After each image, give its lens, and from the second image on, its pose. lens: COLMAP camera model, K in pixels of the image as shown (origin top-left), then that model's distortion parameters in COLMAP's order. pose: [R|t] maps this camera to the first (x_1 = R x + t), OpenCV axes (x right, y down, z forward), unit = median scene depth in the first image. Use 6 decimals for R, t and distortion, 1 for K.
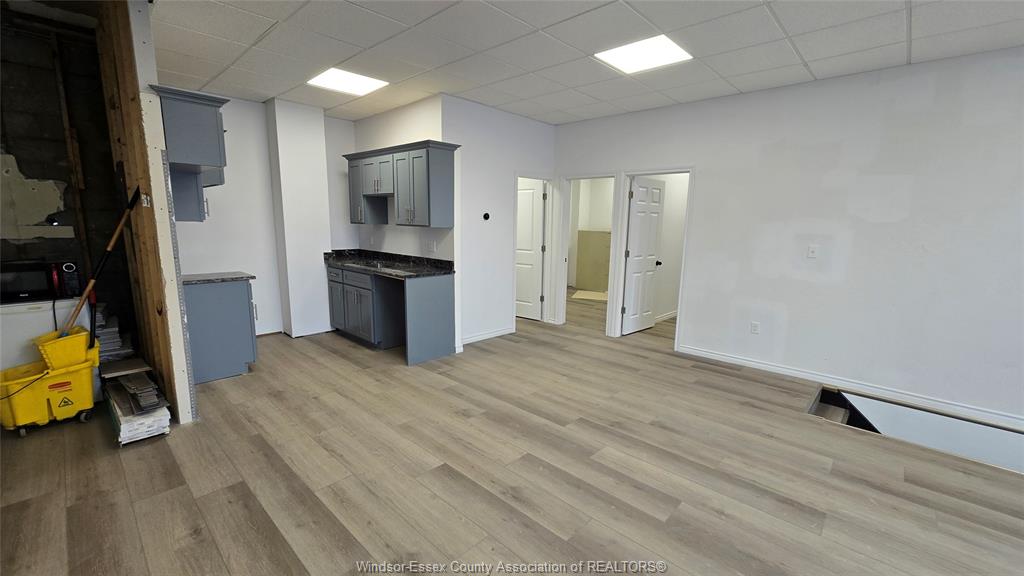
lens RADIAL K [[417.3, 0, 510.3], [0, 417.3, 286.1], [0, 0, 1]] dist [0.000248, 0.000938]
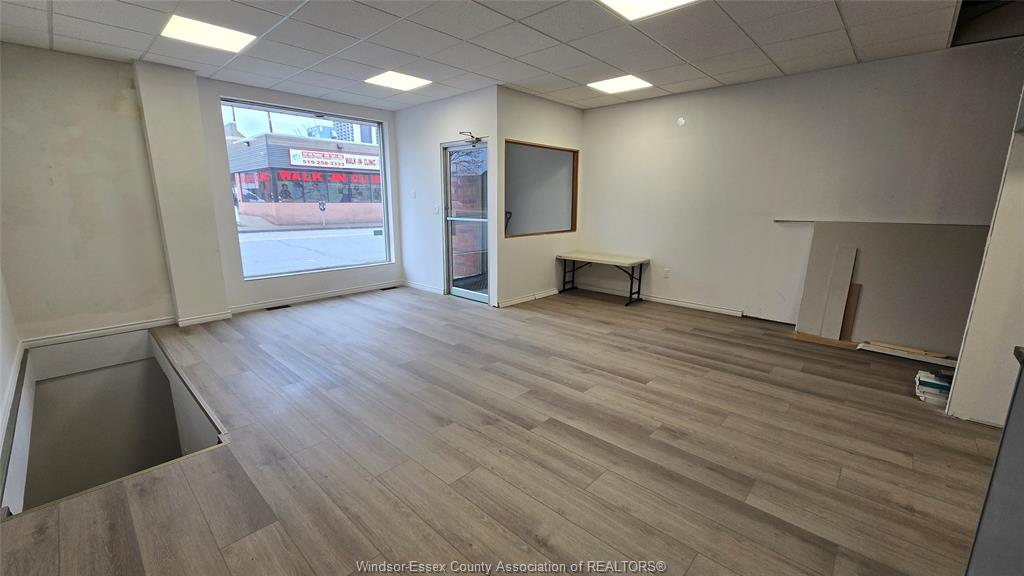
lens RADIAL K [[417.3, 0, 507.6], [0, 417.3, 288.5], [0, 0, 1]] dist [0.000248, 0.000938]
pose [[-0.999786, -0.020597, -0.002074, 0.222087], [-0.019997, 0.934991, 0.354108, -0.240097], [-0.005355, 0.354074, -0.935202, 1.686700]]
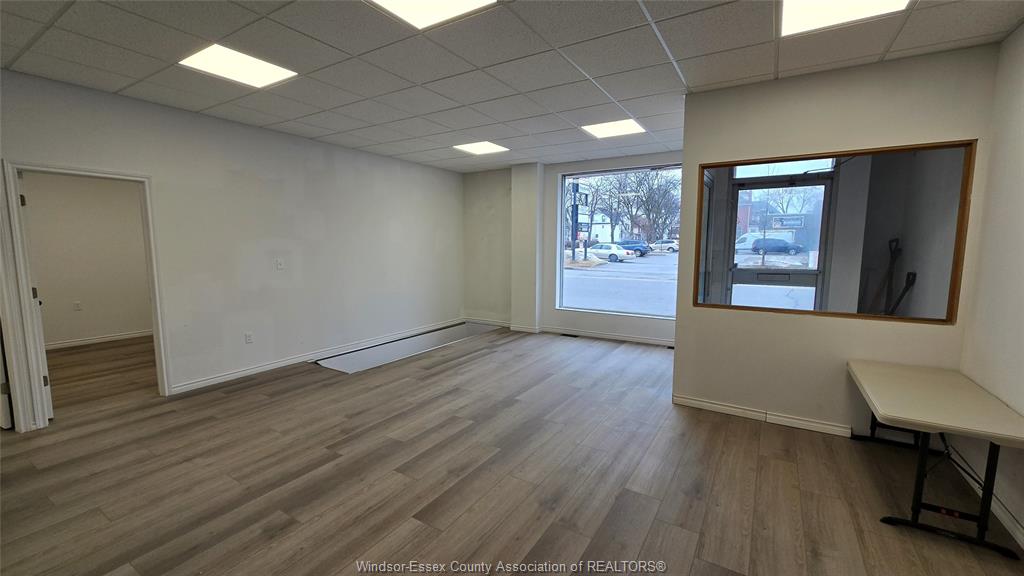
lens RADIAL K [[417.3, 0, 508.8], [0, 417.3, 290.4], [0, 0, 1]] dist [0.000248, 0.000938]
pose [[-0.192356, -0.127309, 0.973032, -0.804968], [0.145232, 0.976937, 0.156531, -0.127035], [-0.970519, 0.171425, -0.169430, 0.696430]]
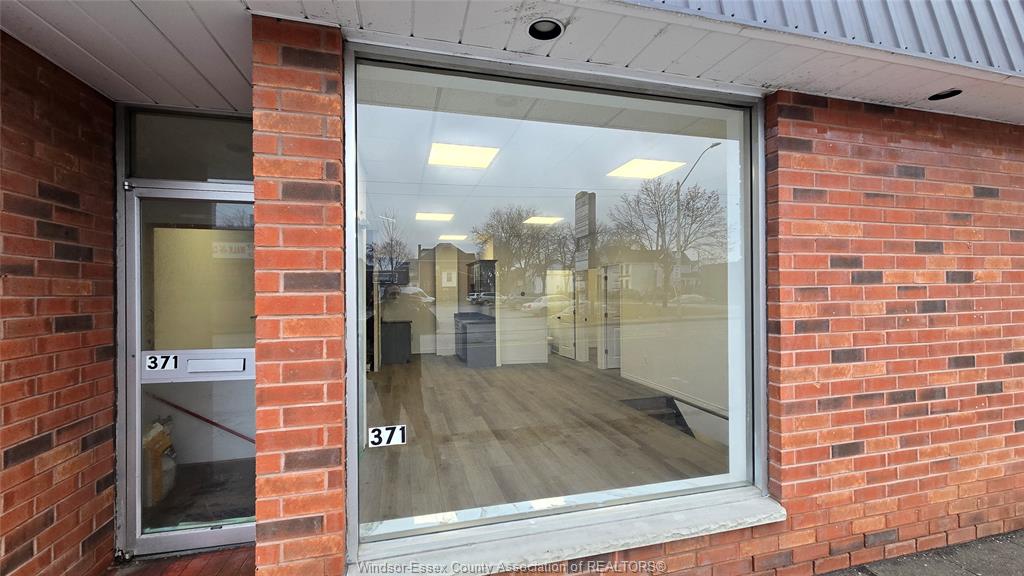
lens RADIAL K [[417.3, 0, 511.5], [0, 417.3, 287.0], [0, 0, 1]] dist [0.000248, 0.000938]
pose [[0.847775, -0.034415, -0.529239, 1.365465], [-0.059629, 0.985380, -0.159595, 0.151511], [0.526994, 0.166859, 0.833328, -0.855642]]
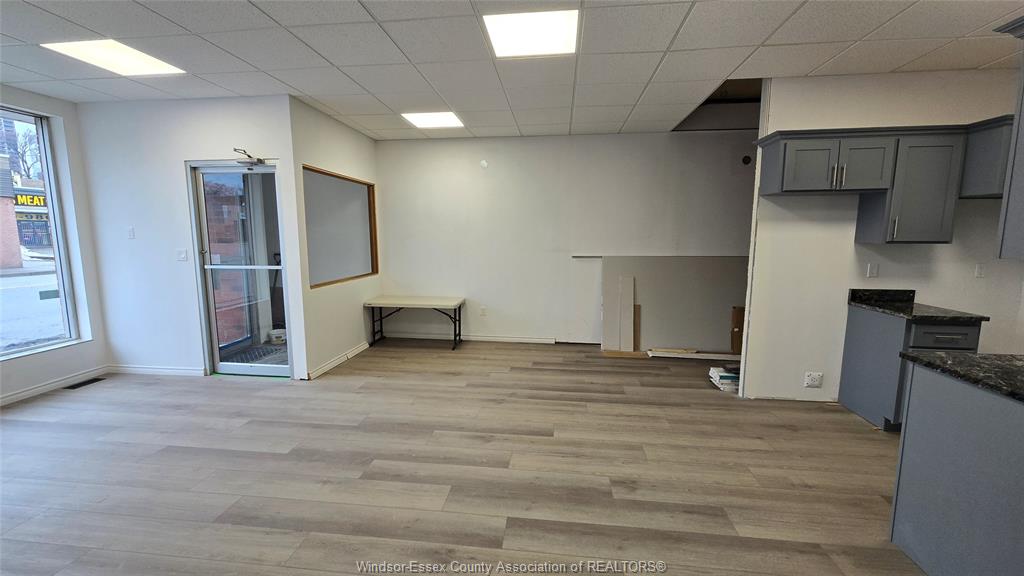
lens RADIAL K [[417.3, 0, 507.4], [0, 417.3, 288.8], [0, 0, 1]] dist [0.000248, 0.000938]
pose [[-0.806738, 0.057279, -0.588127, 0.510893], [-0.105356, 0.965401, 0.238539, -0.210506], [0.581442, 0.254401, -0.772791, 1.401429]]
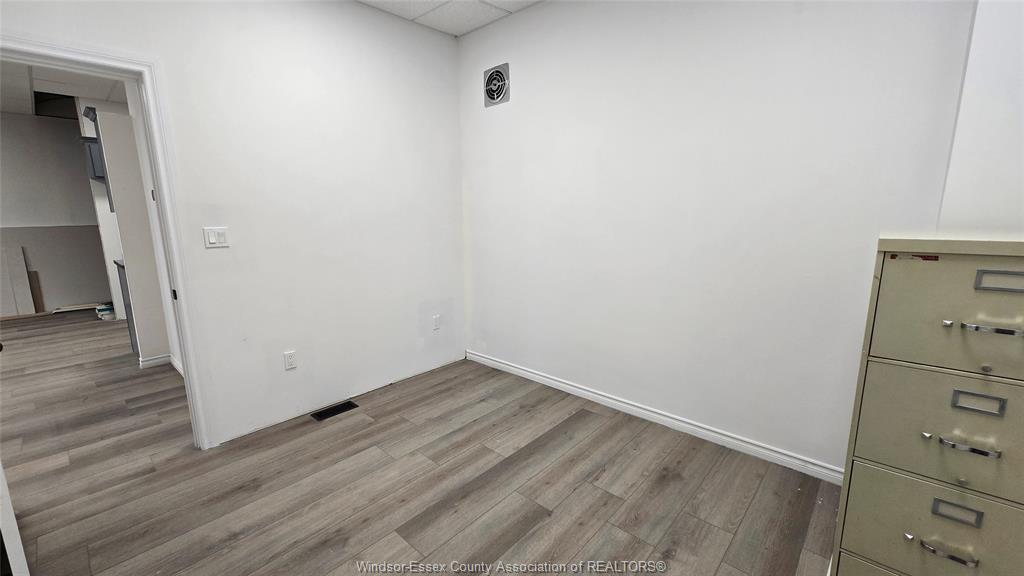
lens RADIAL K [[417.3, 0, 511.7], [0, 417.3, 289.9], [0, 0, 1]] dist [0.000248, 0.000938]
pose [[0.021721, 0.167348, -0.985659, 0.995854], [-0.147261, 0.975673, 0.162407, -0.336566], [0.988859, 0.141622, 0.045836, 2.459930]]
